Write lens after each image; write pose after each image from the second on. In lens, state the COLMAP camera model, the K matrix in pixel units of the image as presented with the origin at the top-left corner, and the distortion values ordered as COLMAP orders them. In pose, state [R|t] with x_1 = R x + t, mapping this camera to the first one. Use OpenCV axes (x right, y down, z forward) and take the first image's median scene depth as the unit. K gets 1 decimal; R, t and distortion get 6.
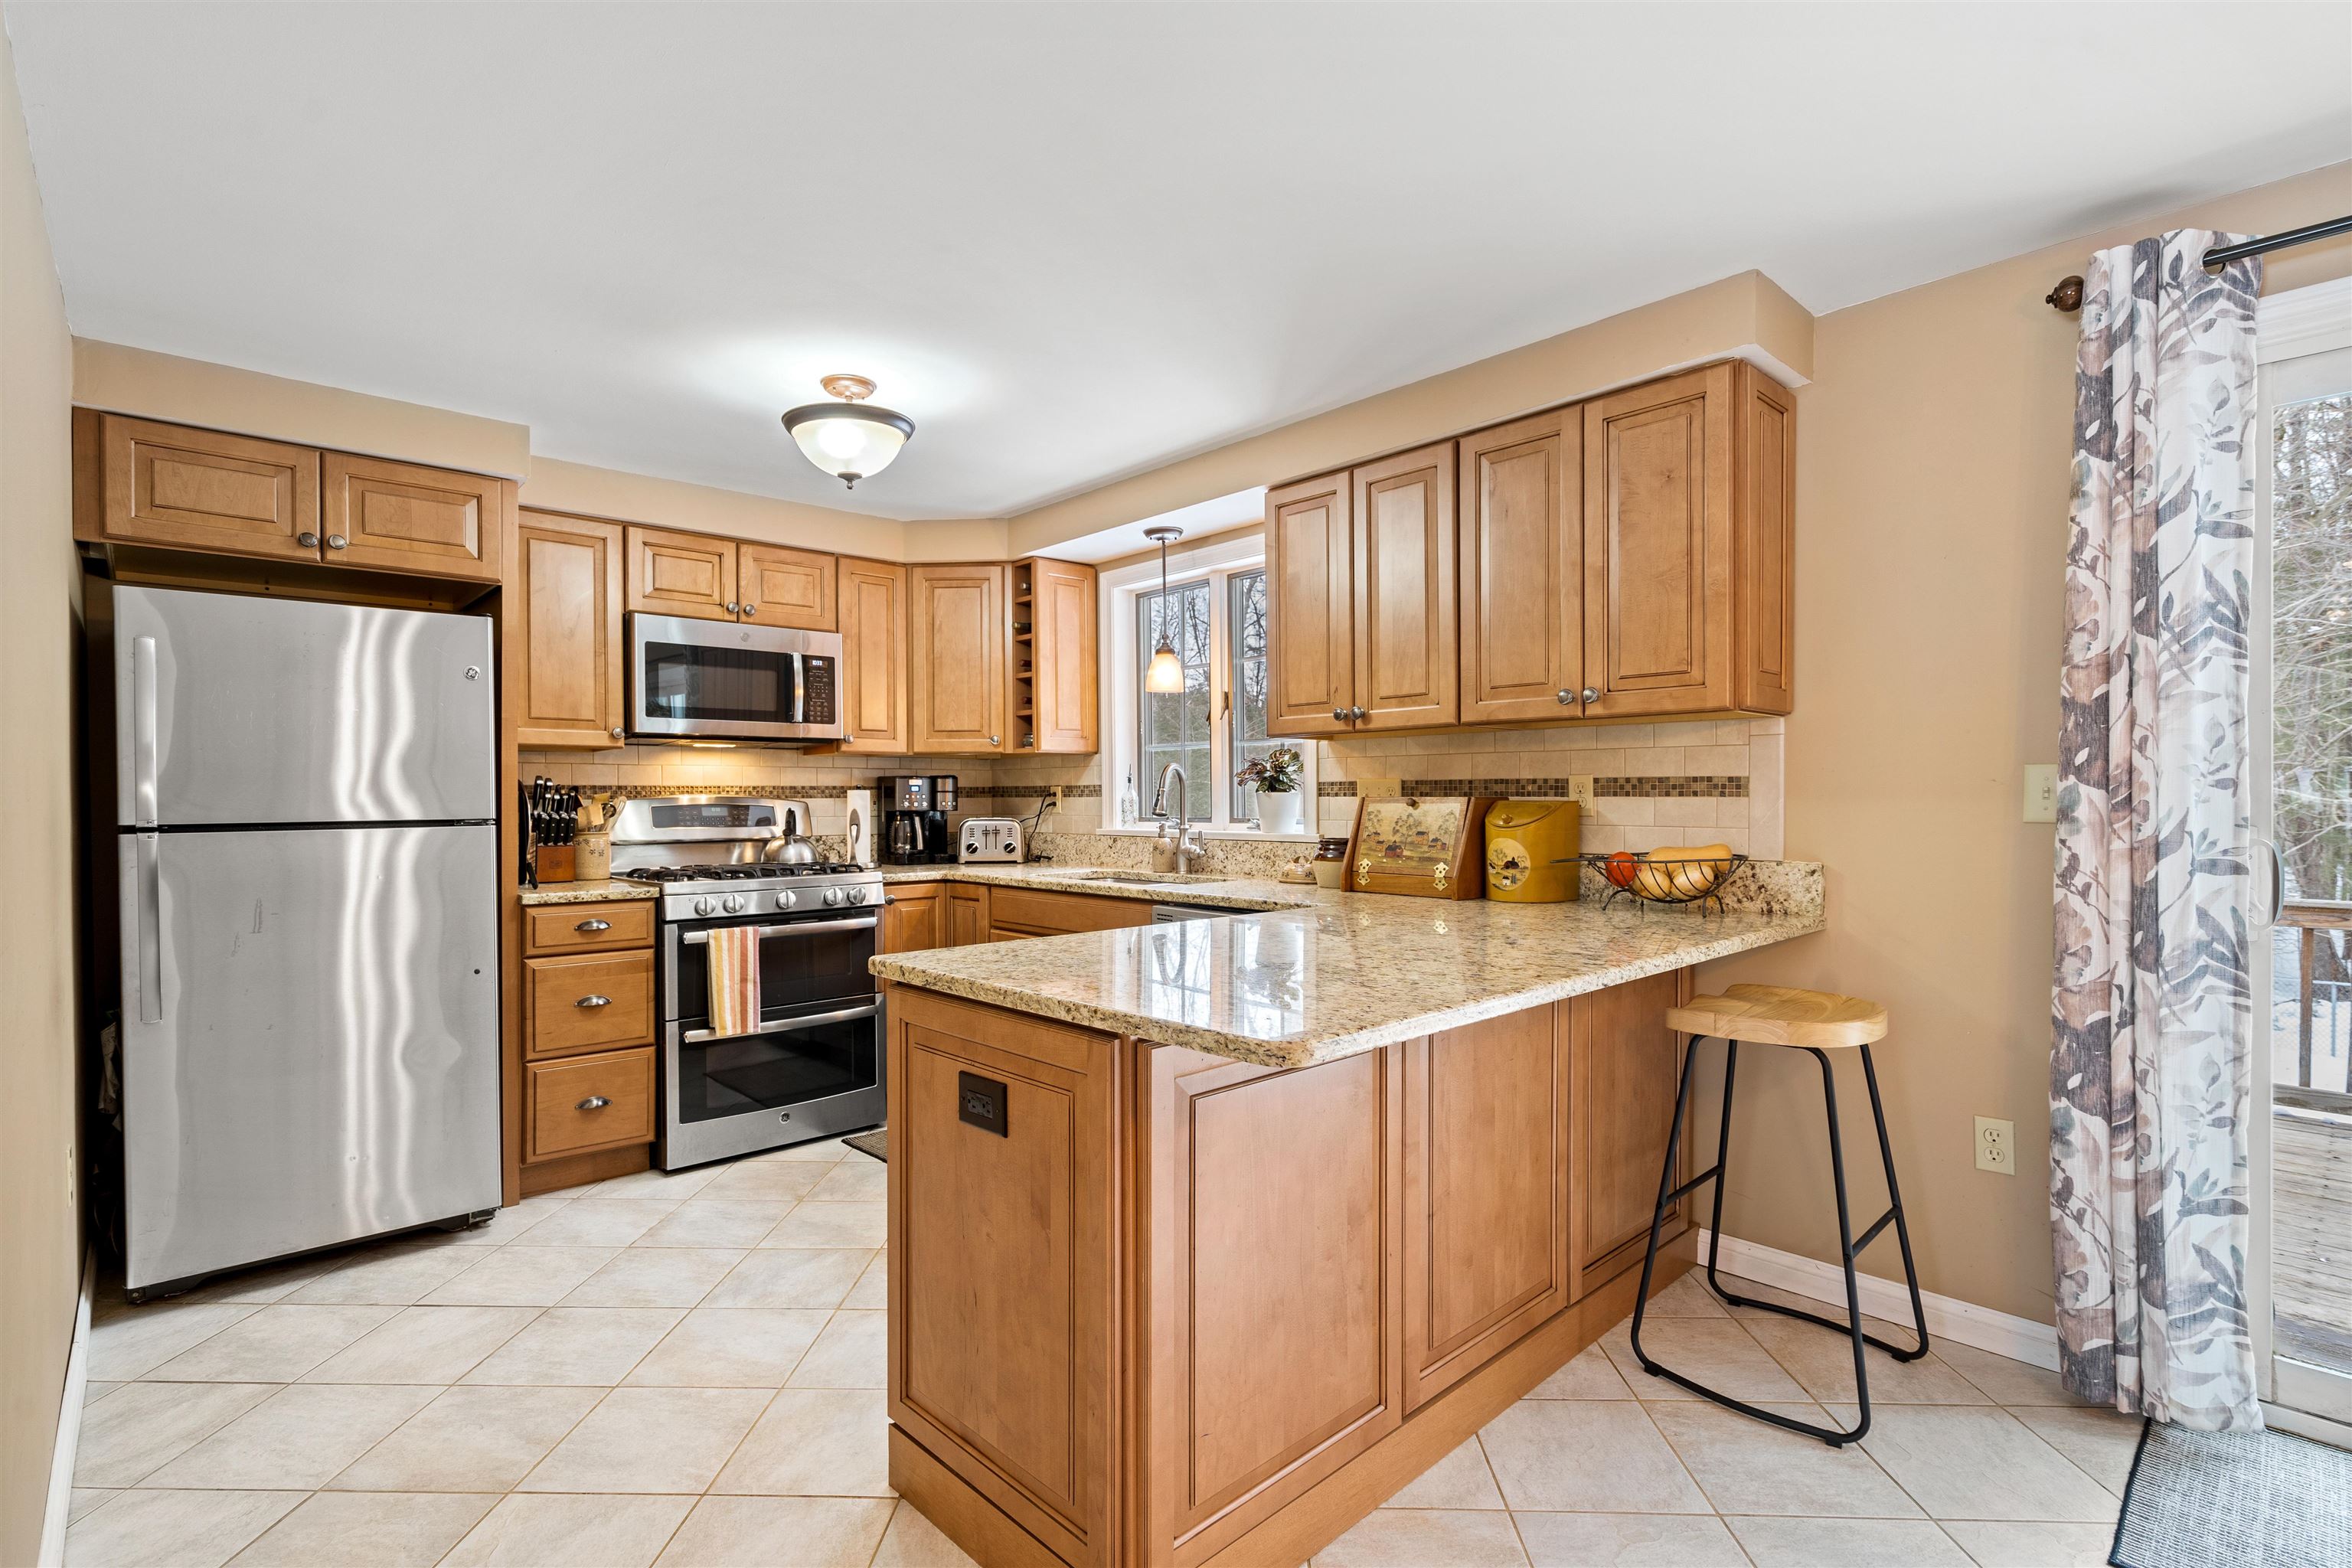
lens RADIAL K [[1104.8, 0, 1165.6], [0, 1104.8, 801.9], [0, 0, 1]] dist [0.002954, 0.000770]
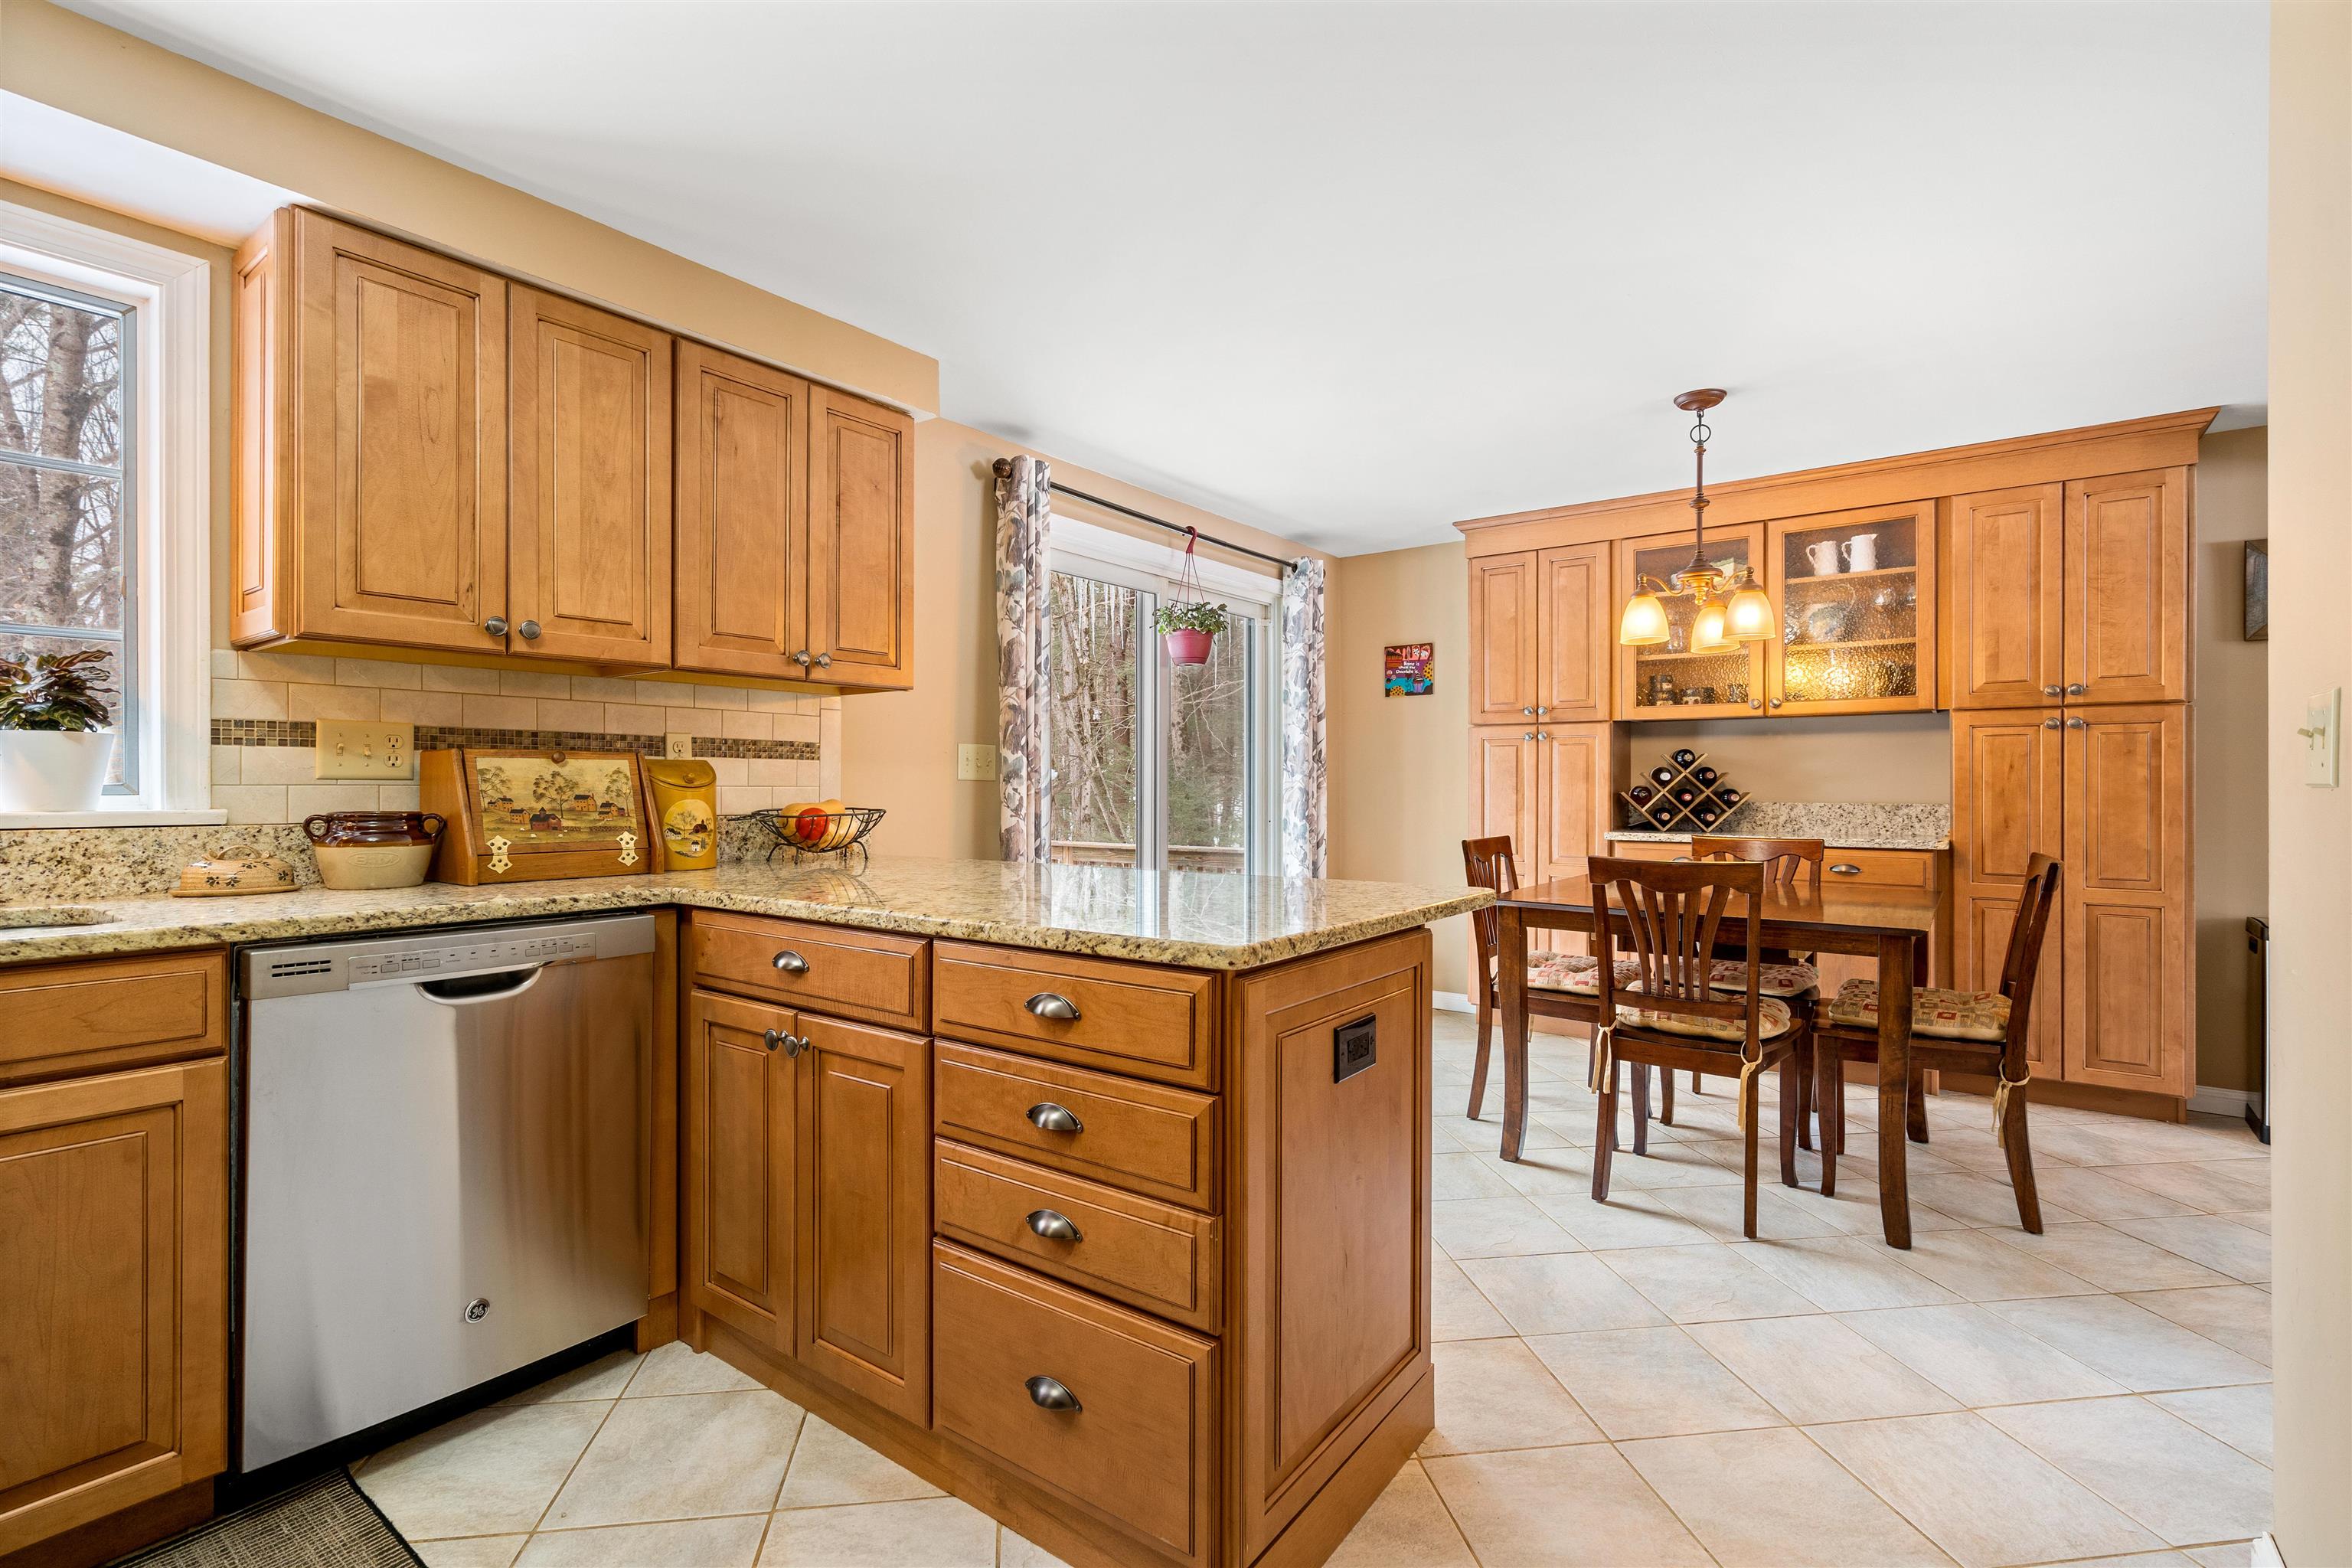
lens RADIAL K [[1060.0, 0, 1160.5], [0, 1060.0, 785.1], [0, 0, 1]] dist [-0.002351, 0.000025]
pose [[-0.168659, 0.004431, 0.985665, -0.531636], [0.004607, 0.999983, -0.003707, 0.022673], [-0.985664, 0.003916, -0.168676, 0.667472]]
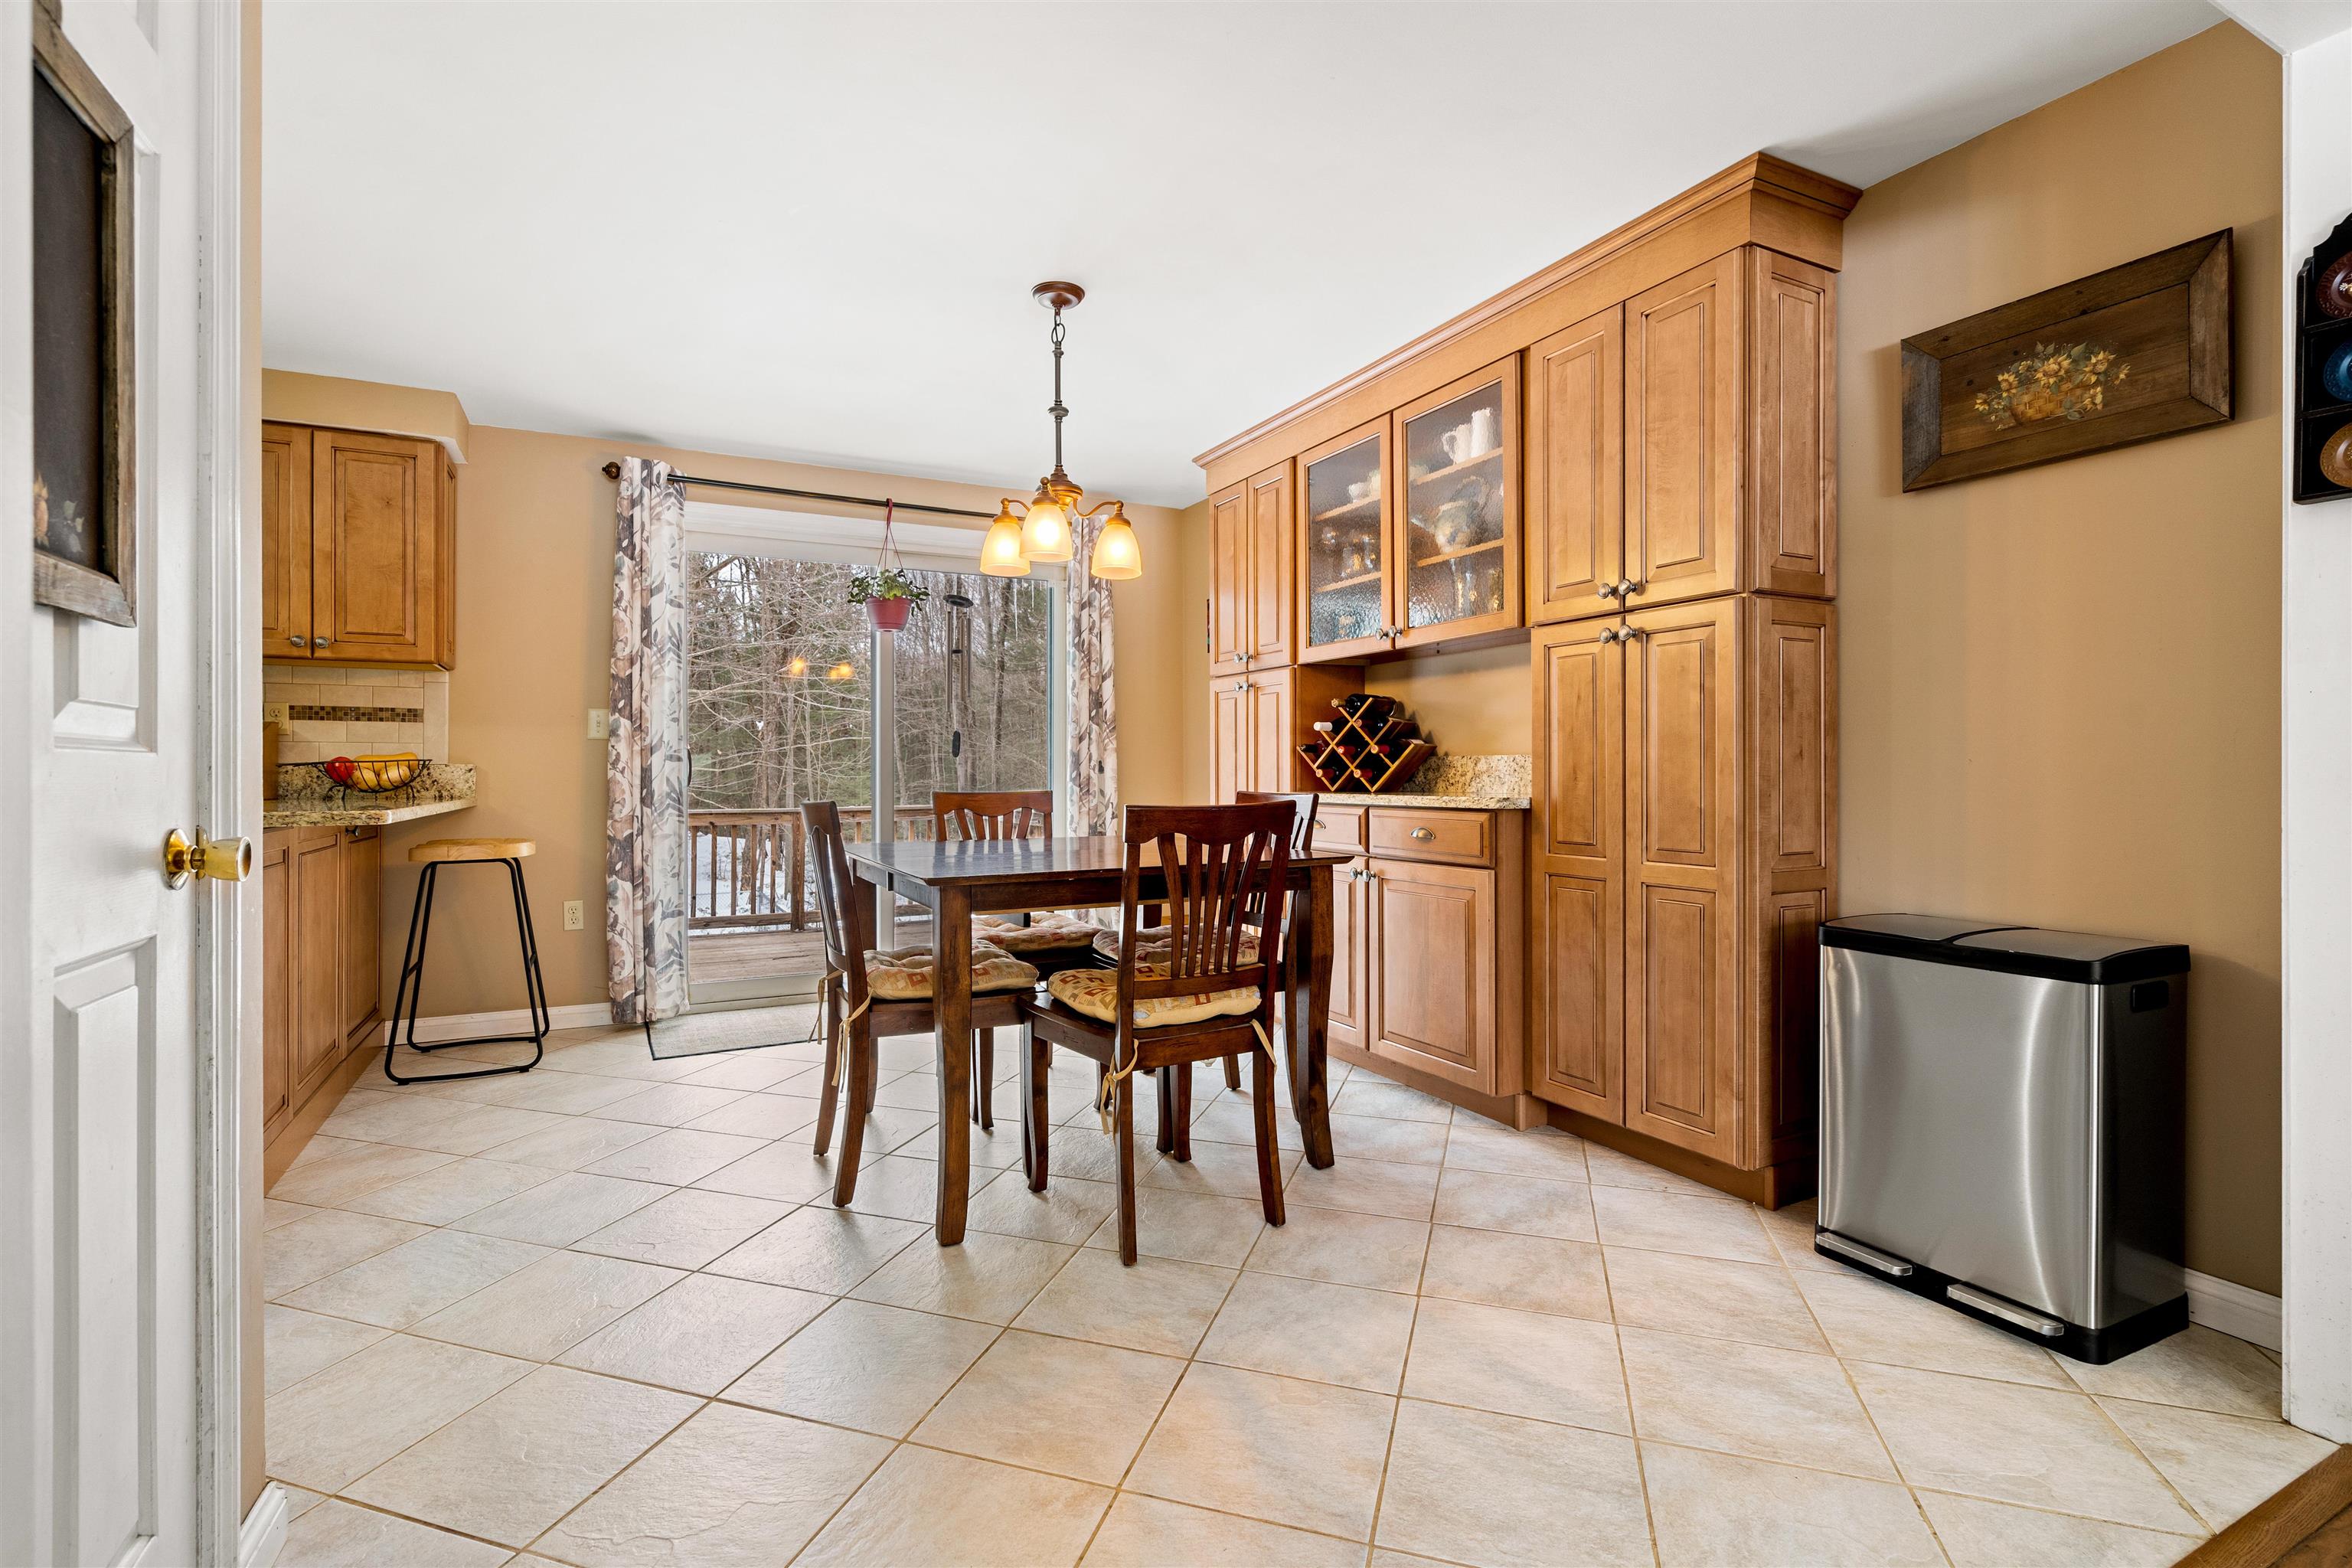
lens RADIAL K [[1071.1, 0, 1157.9], [0, 1071.1, 771.9], [0, 0, 1]] dist [-0.004213, 0.000671]
pose [[0.274856, 0.006022, 0.961467, -0.480429], [0.006548, 0.999945, -0.008135, 0.065185], [-0.961463, 0.008532, 0.274801, -0.292103]]
